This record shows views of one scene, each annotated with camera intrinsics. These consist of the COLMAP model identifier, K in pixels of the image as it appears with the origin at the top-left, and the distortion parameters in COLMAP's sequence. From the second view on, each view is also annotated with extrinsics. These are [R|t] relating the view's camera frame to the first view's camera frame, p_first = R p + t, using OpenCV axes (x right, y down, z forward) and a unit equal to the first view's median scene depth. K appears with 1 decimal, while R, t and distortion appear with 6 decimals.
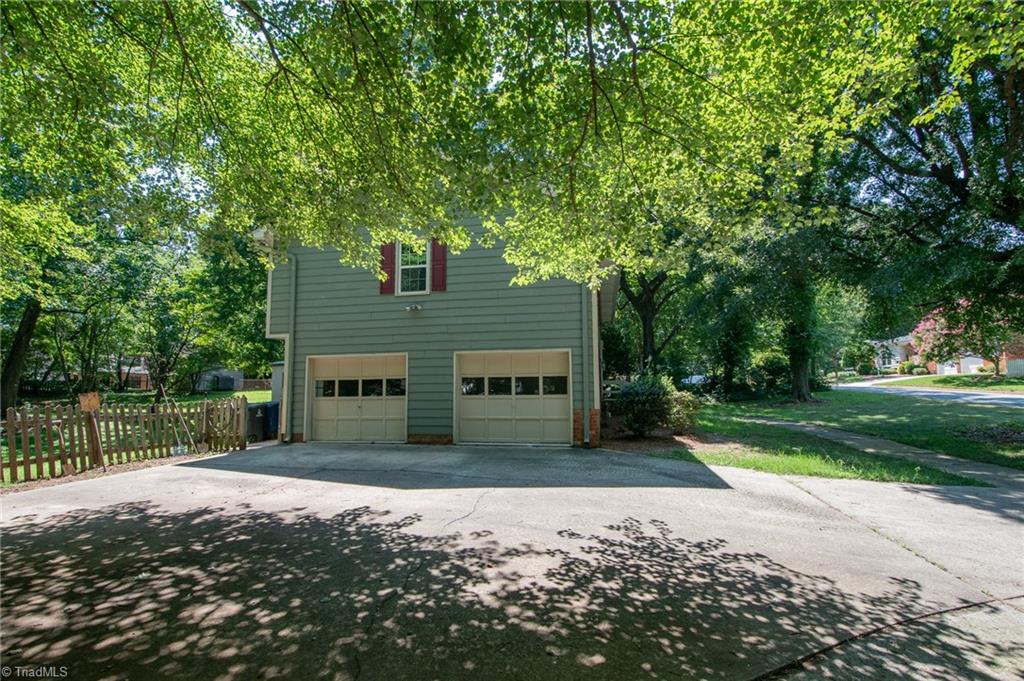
lens RADIAL K [[454.0, 0, 513.5], [0, 454.0, 342.1], [0, 0, 1]] dist [0.003855, 0.000460]
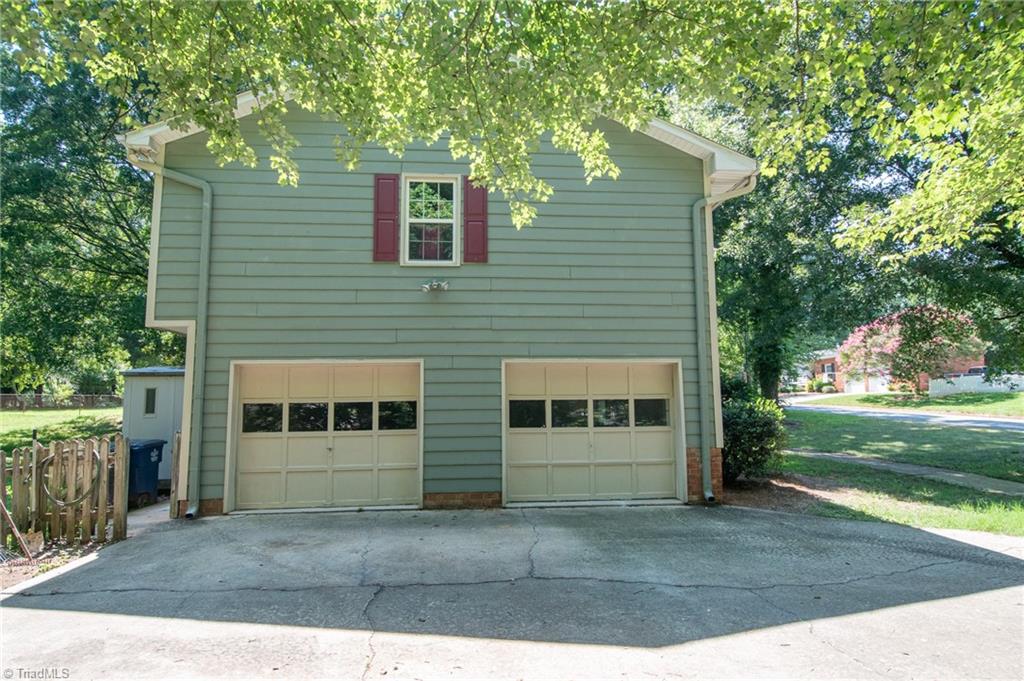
lens RADIAL K [[539.3, 0, 511.0], [0, 539.3, 341.7], [0, 0, 1]] dist [0.007907, 0.000003]
pose [[0.964088, 0.031557, 0.263702, -0.309286], [-0.027572, 0.999443, -0.018800, 0.010230], [-0.264148, 0.010854, 0.964421, 0.264951]]
